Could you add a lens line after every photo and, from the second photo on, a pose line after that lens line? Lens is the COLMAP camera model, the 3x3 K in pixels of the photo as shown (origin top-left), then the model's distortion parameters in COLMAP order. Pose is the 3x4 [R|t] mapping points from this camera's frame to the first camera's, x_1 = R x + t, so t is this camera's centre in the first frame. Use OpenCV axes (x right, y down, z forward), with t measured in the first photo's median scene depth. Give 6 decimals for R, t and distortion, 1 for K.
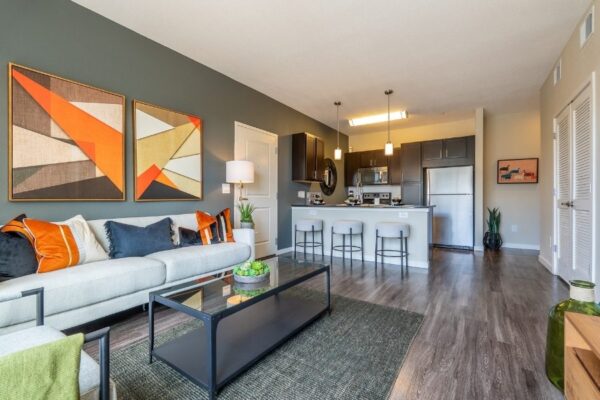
lens RADIAL K [[265.5, 0, 298.5], [0, 265.5, 199.3], [0, 0, 1]] dist [-0.004744, 0.000055]
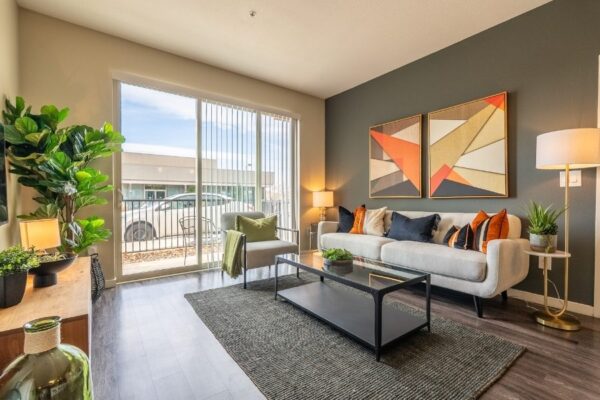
lens RADIAL K [[265.5, 0, 301.8], [0, 265.5, 202.0], [0, 0, 1]] dist [-0.004744, 0.000055]
pose [[-0.329626, 0.019113, -0.943918, 0.689907], [0.002655, 0.999810, 0.019318, -0.001358], [0.944108, 0.003862, -0.329614, 0.851007]]
